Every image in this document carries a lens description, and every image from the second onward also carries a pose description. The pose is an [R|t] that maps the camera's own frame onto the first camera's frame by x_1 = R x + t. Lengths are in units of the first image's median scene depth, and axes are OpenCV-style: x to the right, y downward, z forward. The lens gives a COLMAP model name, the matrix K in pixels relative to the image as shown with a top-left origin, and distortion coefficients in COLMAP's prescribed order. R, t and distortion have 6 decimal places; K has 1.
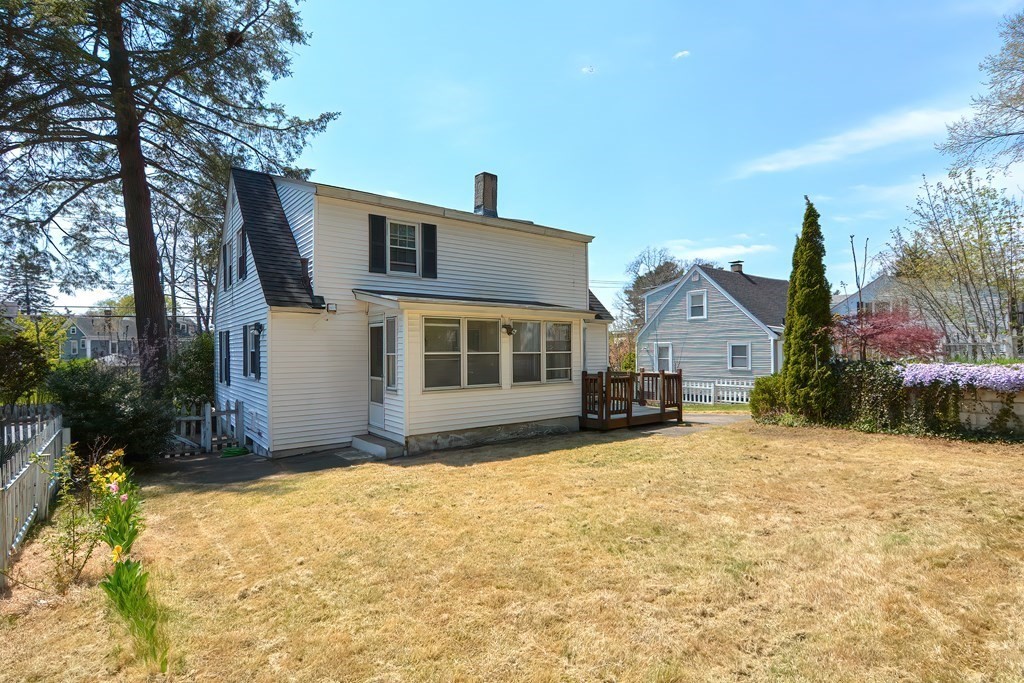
lens RADIAL K [[499.1, 0, 511.6], [0, 499.1, 352.2], [0, 0, 1]] dist [0.000223, 0.000031]
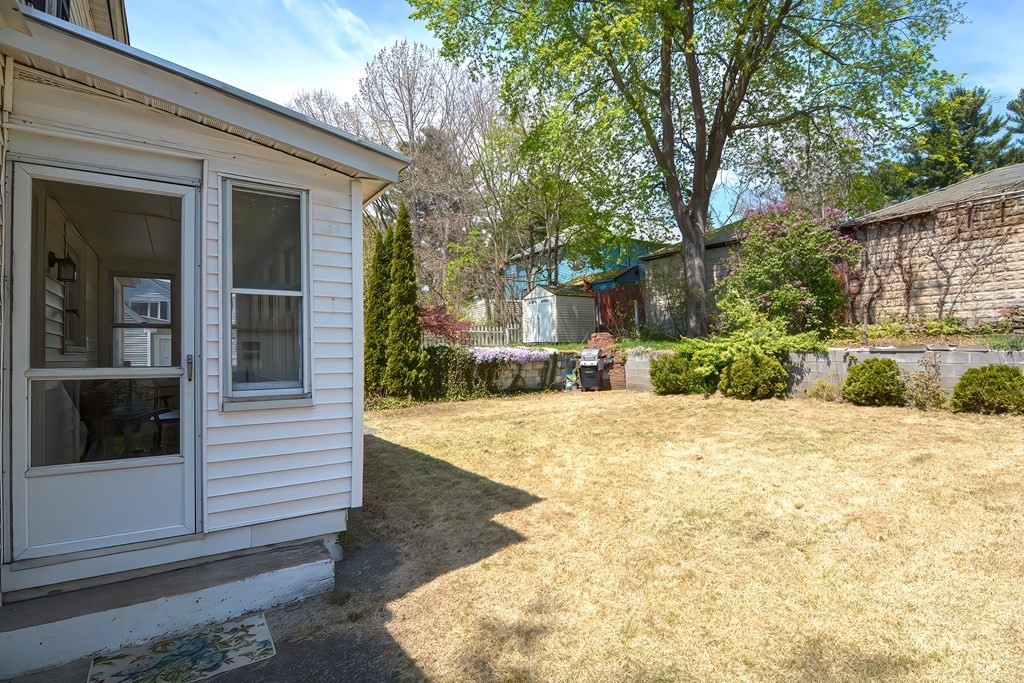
lens RADIAL K [[499.1, 0, 511.6], [0, 499.1, 352.2], [0, 0, 1]] dist [0.000223, 0.000031]
pose [[0.056434, 0.008297, 0.998372, -0.582358], [0.008727, 0.999923, -0.008803, 0.048852], [-0.998368, 0.009209, 0.056357, 0.824245]]
